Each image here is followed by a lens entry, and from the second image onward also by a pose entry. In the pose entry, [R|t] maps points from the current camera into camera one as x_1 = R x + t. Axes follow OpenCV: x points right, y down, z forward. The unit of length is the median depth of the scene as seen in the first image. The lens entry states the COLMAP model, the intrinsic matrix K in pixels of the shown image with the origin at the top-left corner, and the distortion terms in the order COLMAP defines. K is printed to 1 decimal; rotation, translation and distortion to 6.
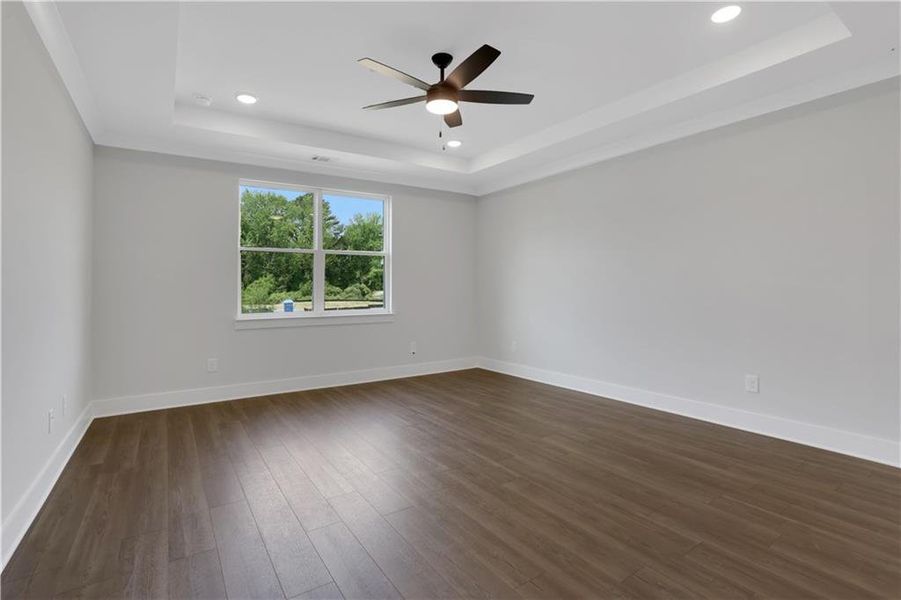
lens RADIAL K [[423.7, 0, 445.6], [0, 423.7, 294.7], [0, 0, 1]] dist [-0.077806, 0.032829]
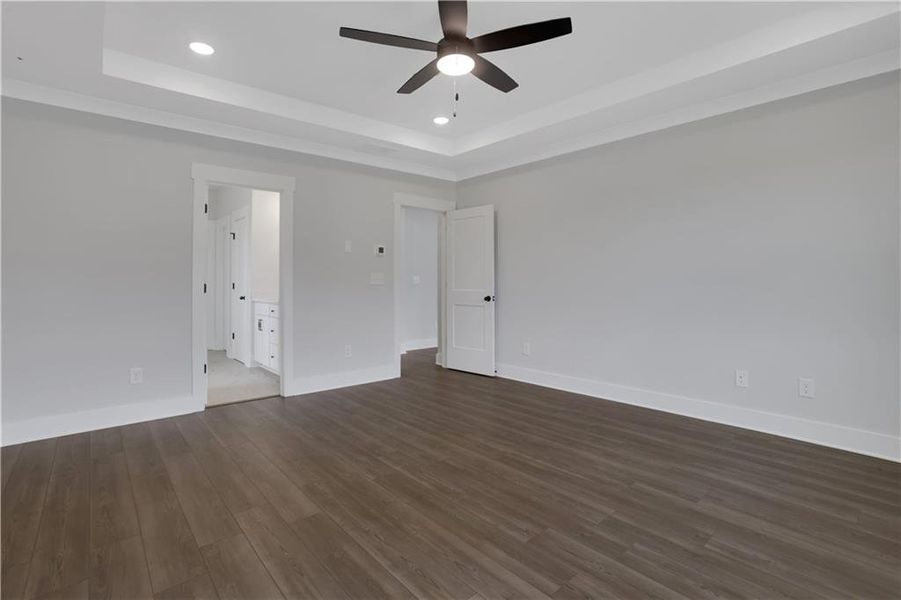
lens RADIAL K [[426.8, 0, 452.4], [0, 426.8, 275.4], [0, 0, 1]] dist [-0.076059, 0.033985]
pose [[-0.992350, 0.004974, -0.123355, 0.104895], [0.004585, 0.999984, 0.003435, -0.026823], [0.123370, 0.002843, -0.992357, 1.799954]]
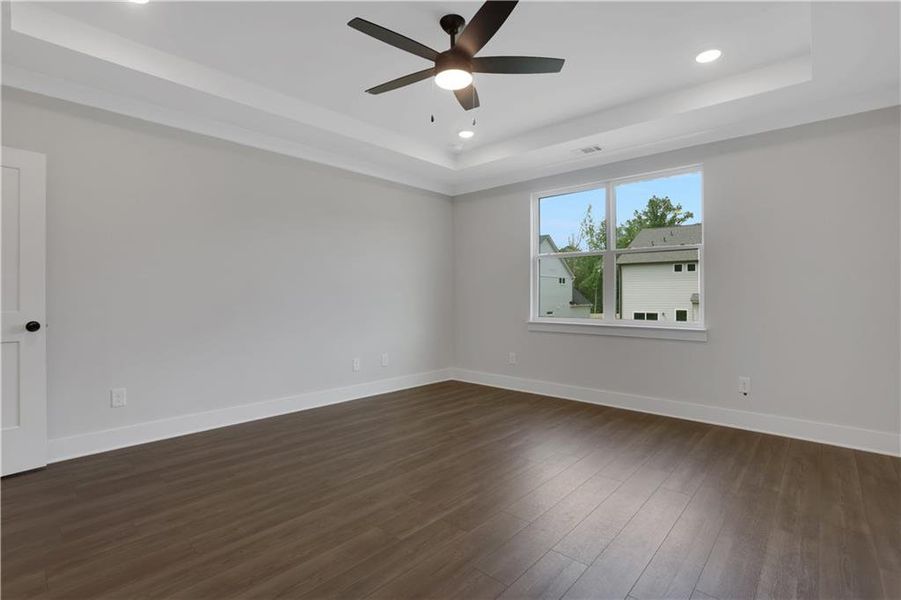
lens RADIAL K [[423.7, 0, 445.6], [0, 423.7, 294.7], [0, 0, 1]] dist [-0.077806, 0.032829]
pose [[0.222303, 0.003585, -0.974971, 0.804244], [-0.018671, 0.999826, -0.000580, -0.009150], [0.974799, 0.018333, 0.222331, 0.781947]]
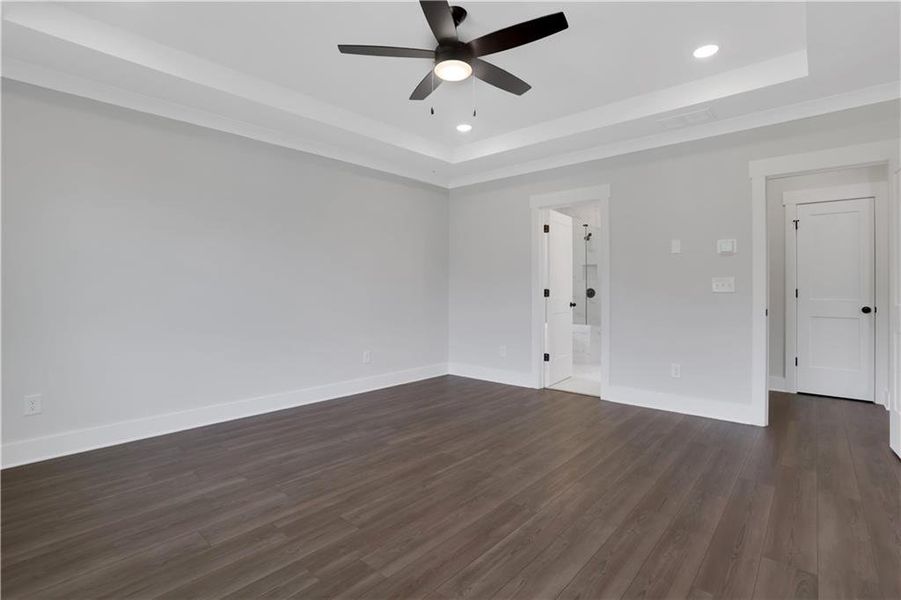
lens RADIAL K [[423.7, 0, 445.6], [0, 423.7, 294.7], [0, 0, 1]] dist [-0.077806, 0.032829]
pose [[-0.233992, -0.008110, 0.972205, -0.796867], [0.019813, 0.999718, 0.013109, -0.011060], [-0.972037, 0.022329, -0.233766, 1.187976]]
